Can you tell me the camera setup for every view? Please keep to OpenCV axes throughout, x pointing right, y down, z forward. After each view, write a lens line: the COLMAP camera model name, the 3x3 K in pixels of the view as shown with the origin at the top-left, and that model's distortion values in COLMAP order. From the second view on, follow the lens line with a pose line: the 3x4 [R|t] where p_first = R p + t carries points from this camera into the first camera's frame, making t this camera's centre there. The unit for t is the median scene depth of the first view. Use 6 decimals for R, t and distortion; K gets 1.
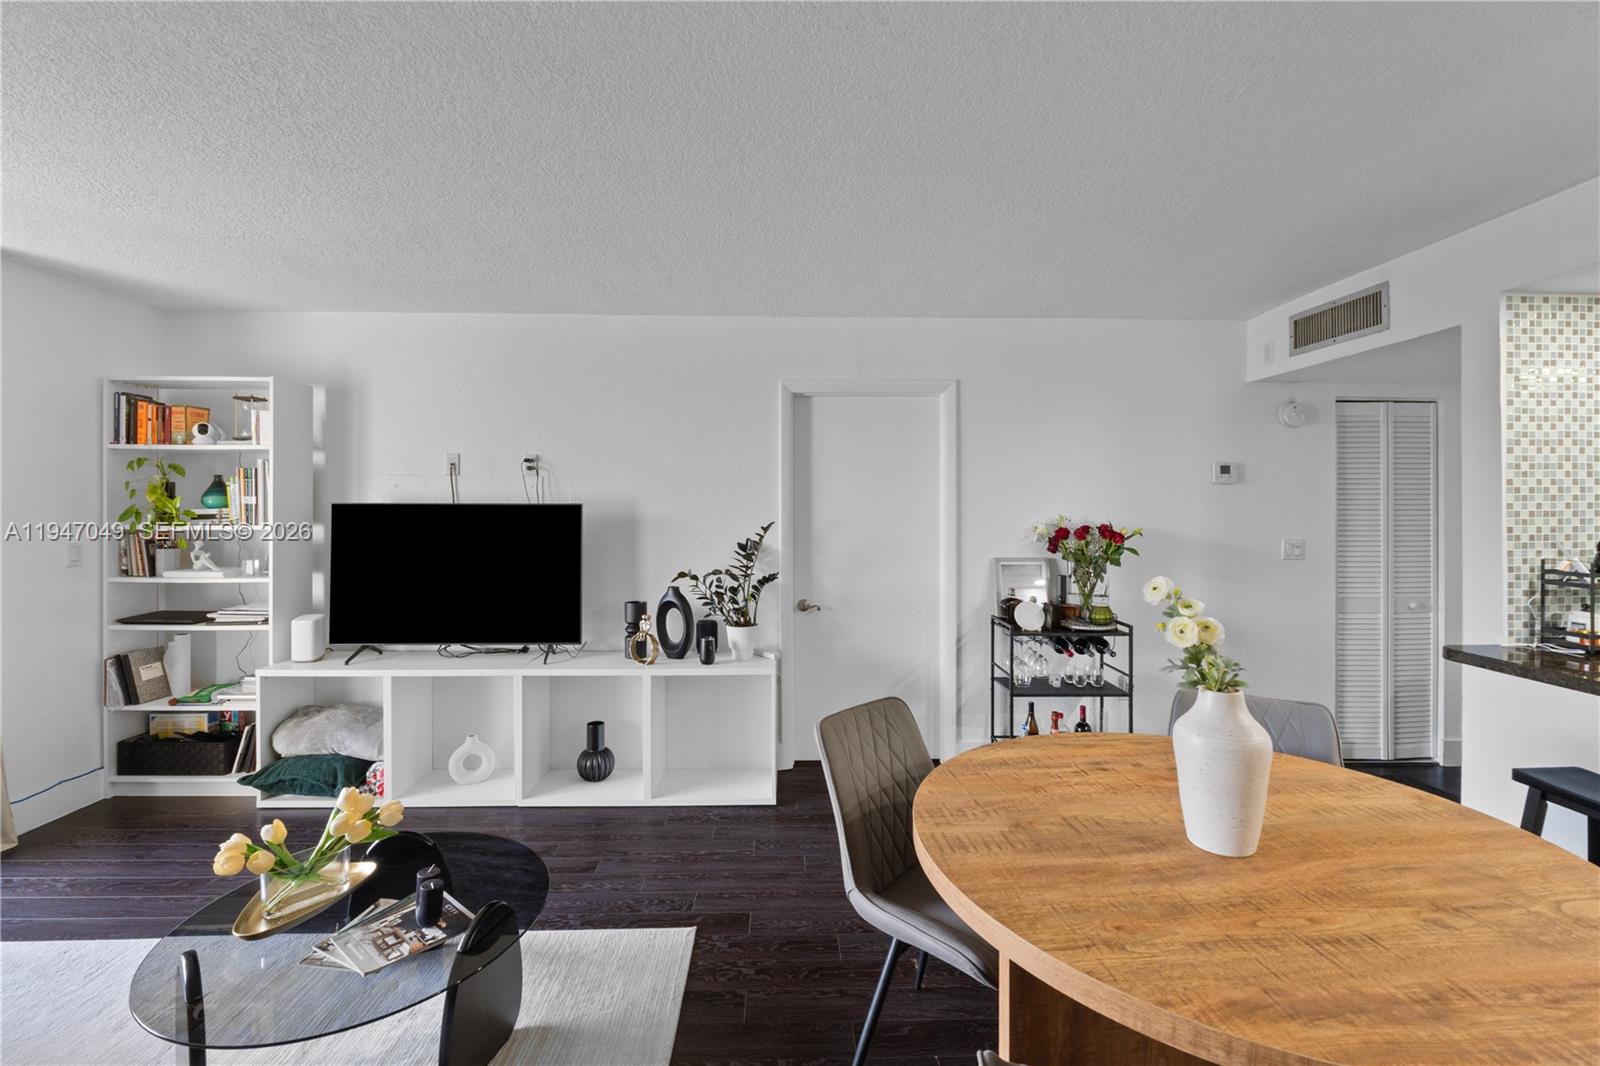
lens RADIAL K [[678.2, 0, 788.4], [0, 678.2, 512.4], [0, 0, 1]] dist [-0.007732, 0.001512]
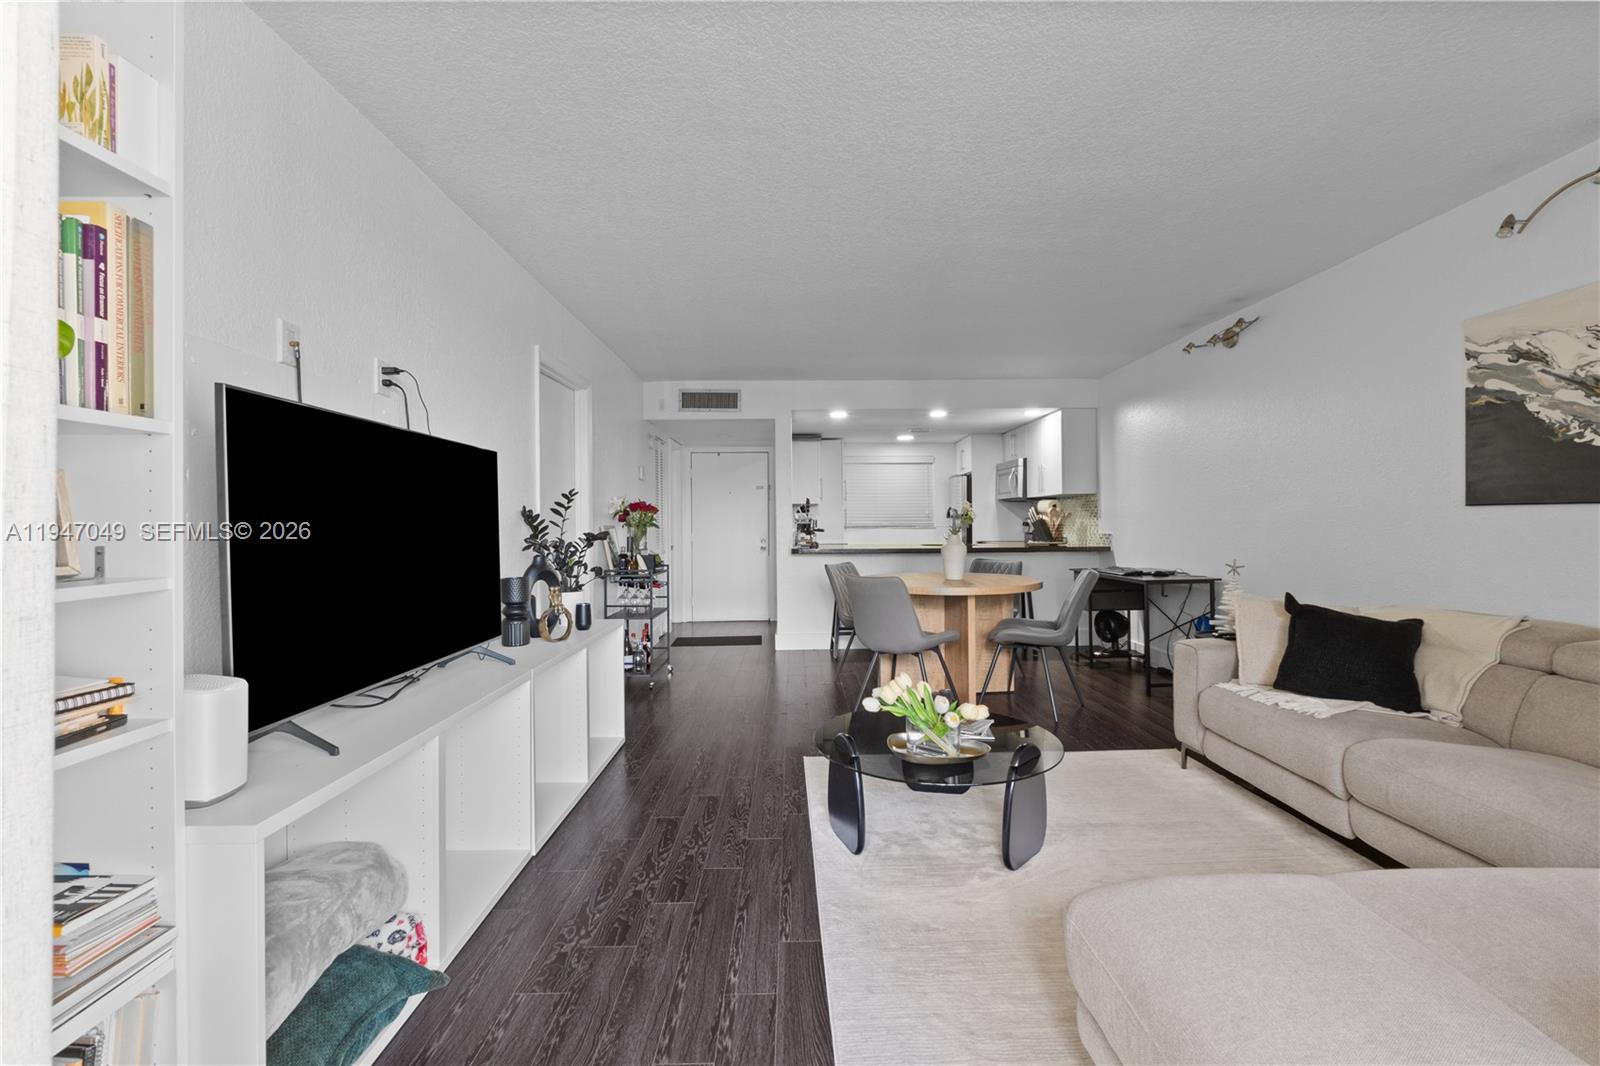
lens RADIAL K [[678.2, 0, 806.7], [0, 678.2, 532.9], [0, 0, 1]] dist [-0.007732, 0.001512]
pose [[-0.003207, -0.015247, 0.999879, -1.082847], [0.011258, 0.999820, 0.015282, 0.070721], [-0.999931, 0.011305, -0.003035, 0.672160]]
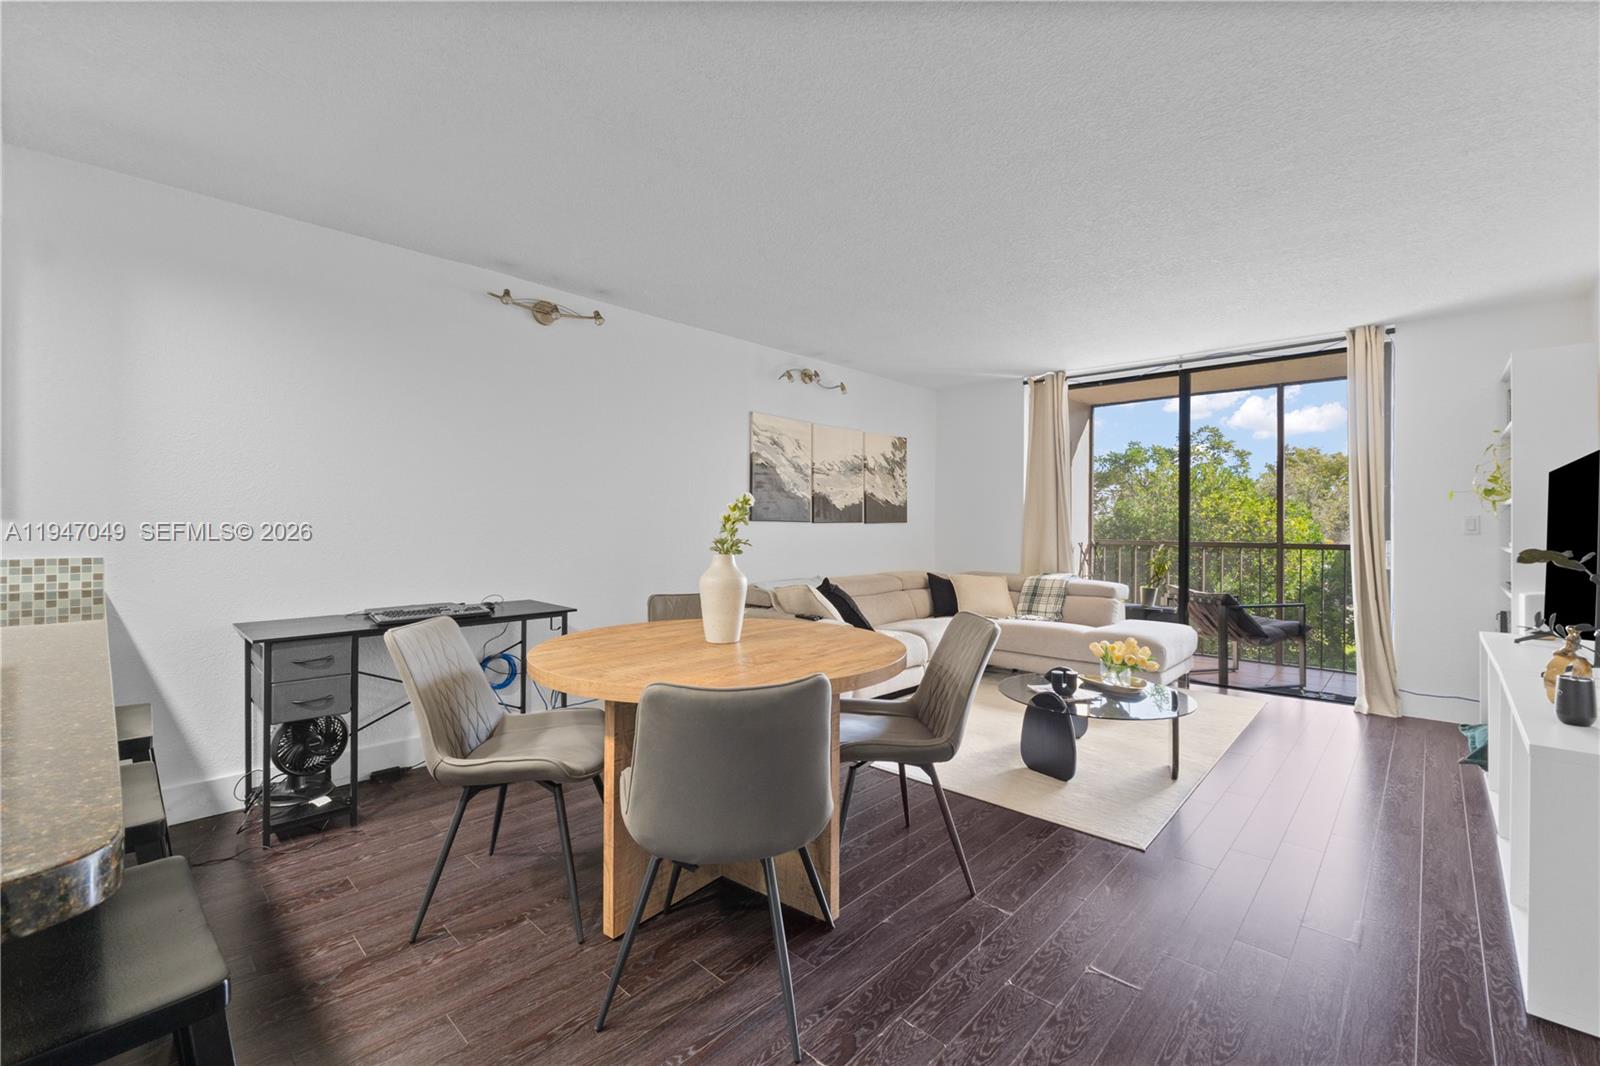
lens RADIAL K [[678.2, 0, 804.1], [0, 678.2, 523.0], [0, 0, 1]] dist [-0.007732, 0.001512]
pose [[-0.695691, -0.009602, -0.718277, 0.680866], [-0.007380, 0.999953, -0.006220, 0.071485], [0.718303, 0.000974, -0.695729, 0.917576]]
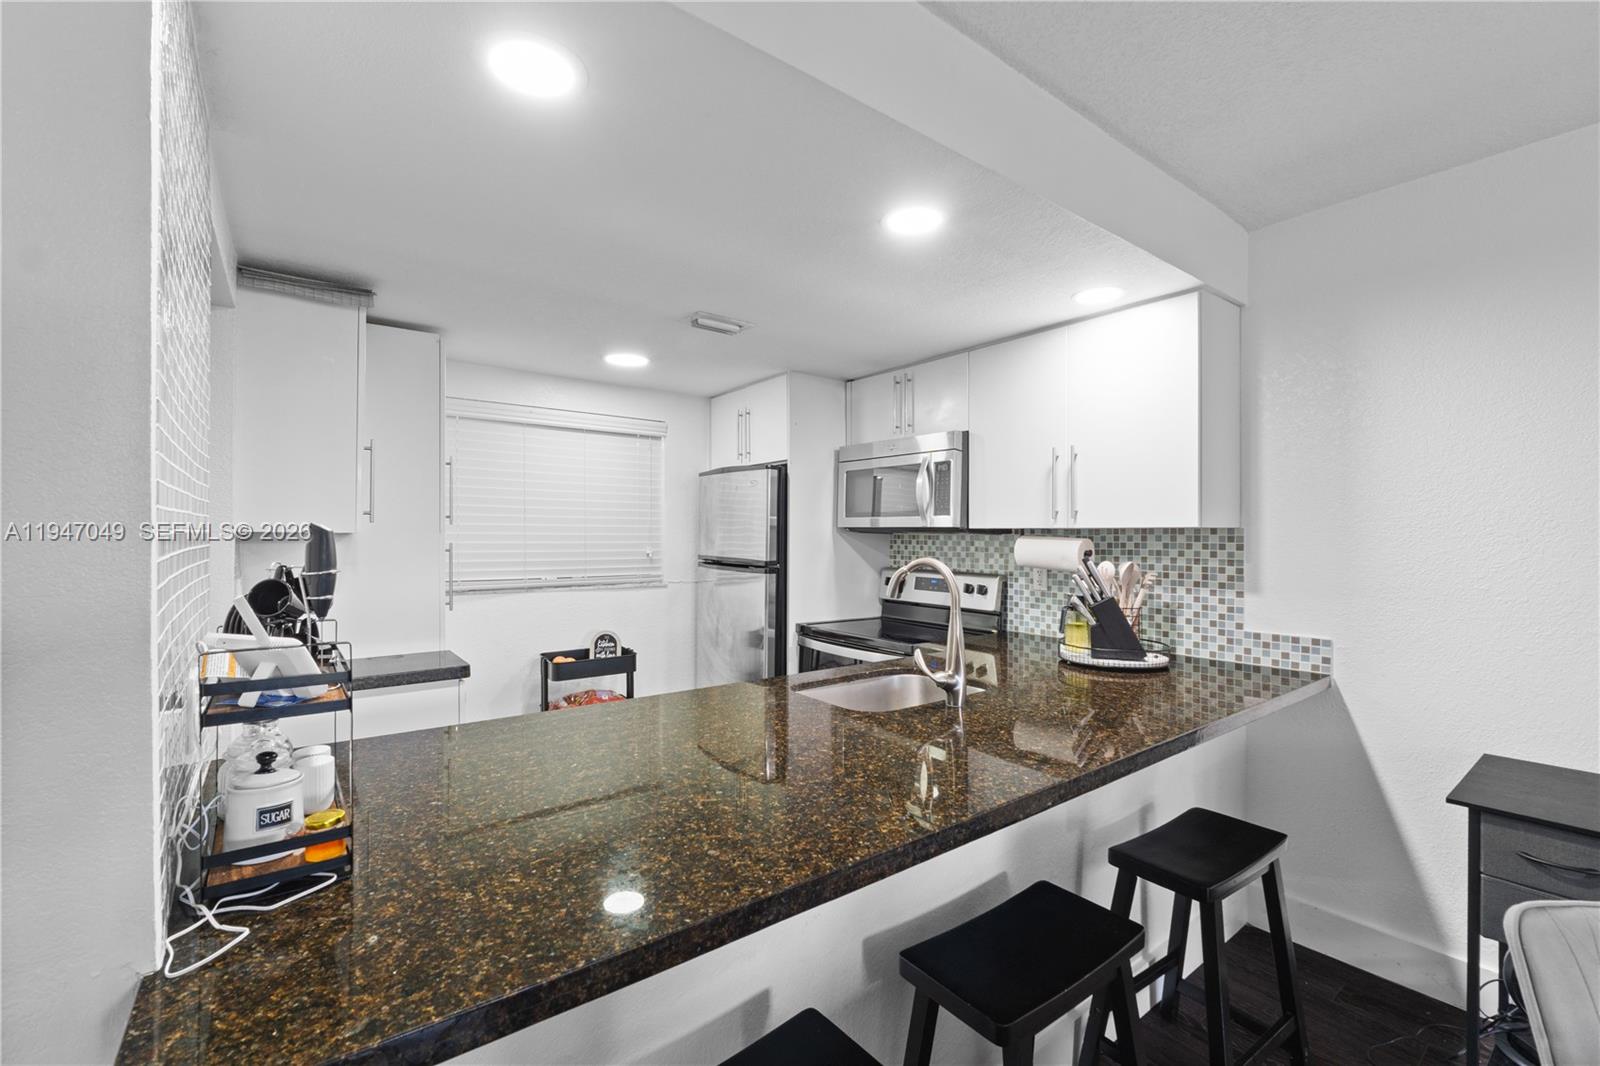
lens RADIAL K [[678.2, 0, 807.3], [0, 678.2, 538.7], [0, 0, 1]] dist [-0.007732, 0.001512]
pose [[-0.604965, -0.009184, 0.796199, 0.471022], [-0.002198, 0.999949, 0.009865, 0.006230], [-0.796249, 0.004218, -0.604954, 0.669468]]
